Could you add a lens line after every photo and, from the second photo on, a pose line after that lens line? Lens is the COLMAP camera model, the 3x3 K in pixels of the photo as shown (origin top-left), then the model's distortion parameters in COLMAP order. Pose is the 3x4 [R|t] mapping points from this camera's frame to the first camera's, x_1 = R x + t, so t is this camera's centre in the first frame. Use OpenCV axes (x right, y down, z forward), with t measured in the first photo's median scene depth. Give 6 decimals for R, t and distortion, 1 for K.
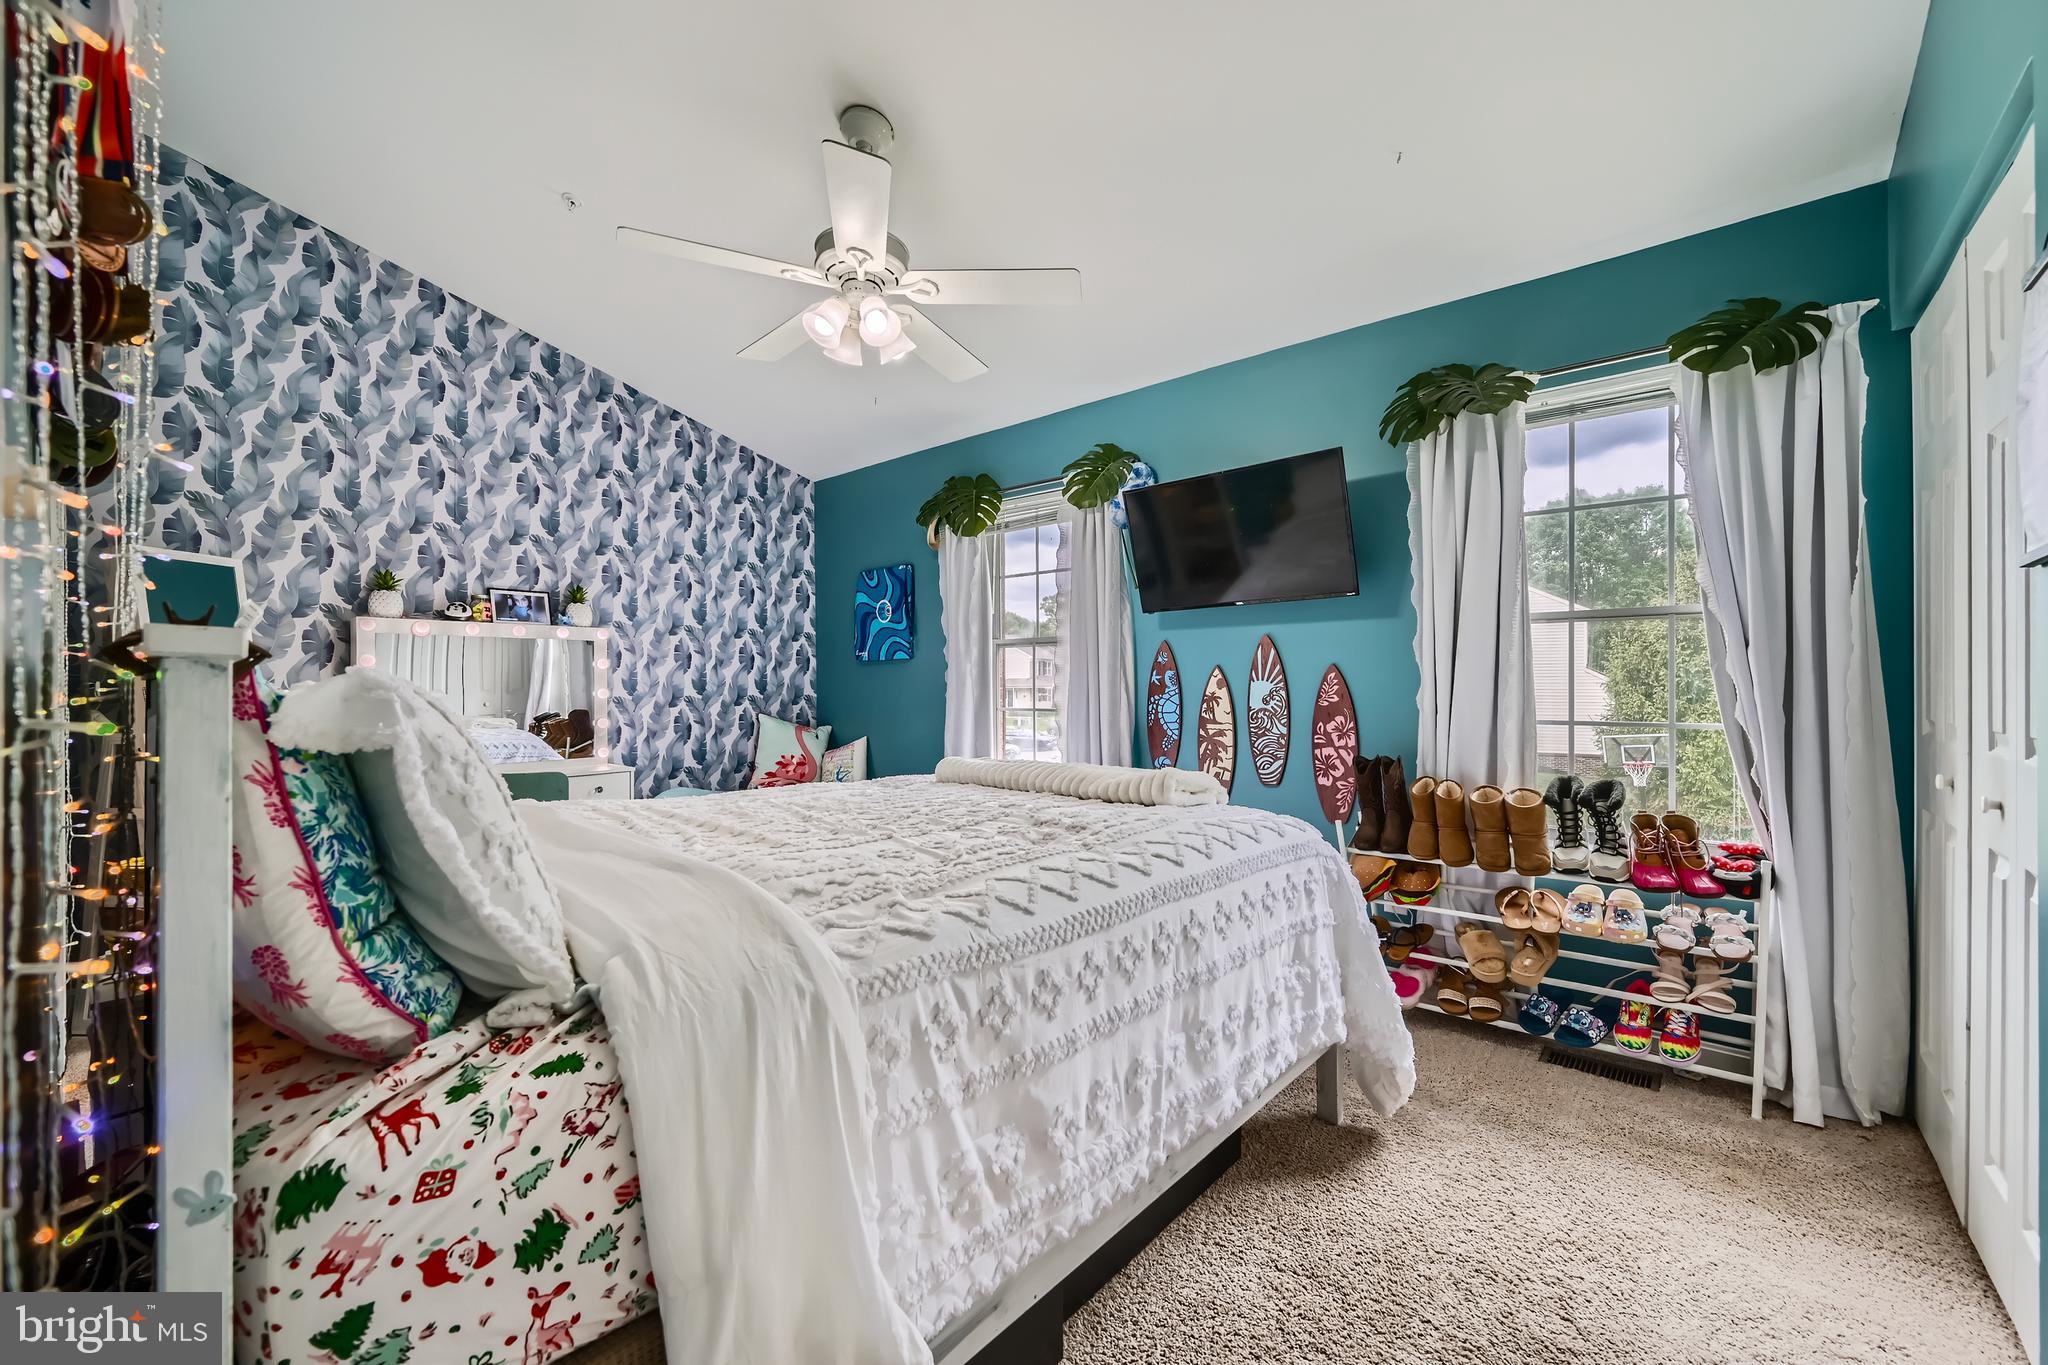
lens RADIAL K [[821.7, 0, 1030.0], [0, 821.7, 683.2], [0, 0, 1]] dist [0.002293, 0.000456]
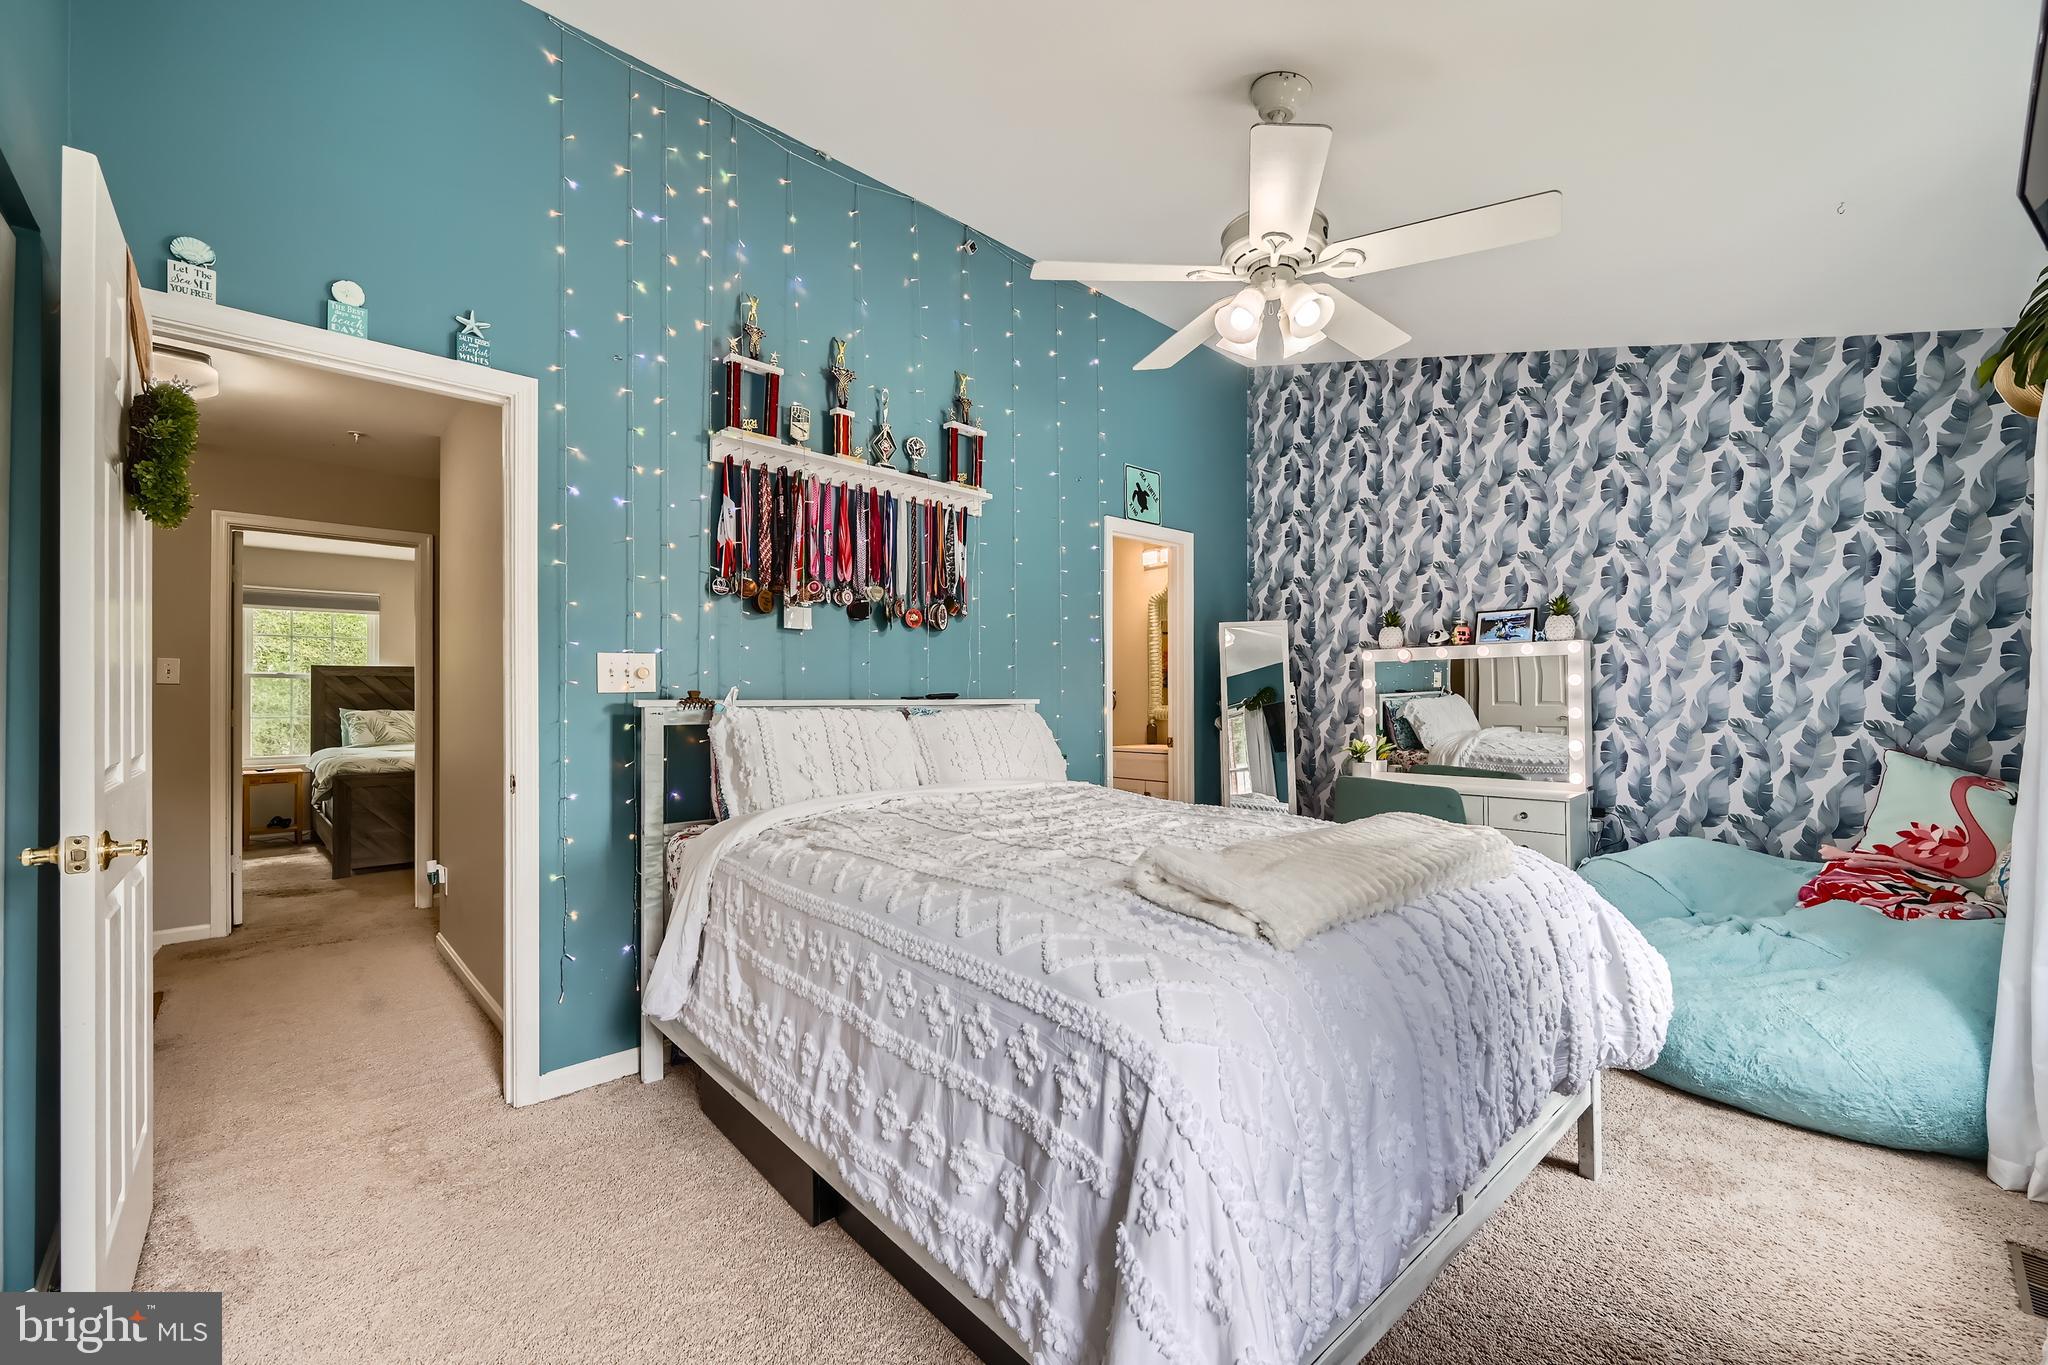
lens RADIAL K [[821.7, 0, 1025.9], [0, 821.7, 700.7], [0, 0, 1]] dist [0.002293, 0.000456]
pose [[-0.110675, -0.001928, -0.993855, 0.404056], [-0.001817, 0.999997, -0.001737, 0.001790], [0.993855, 0.001613, -0.110678, 0.463269]]
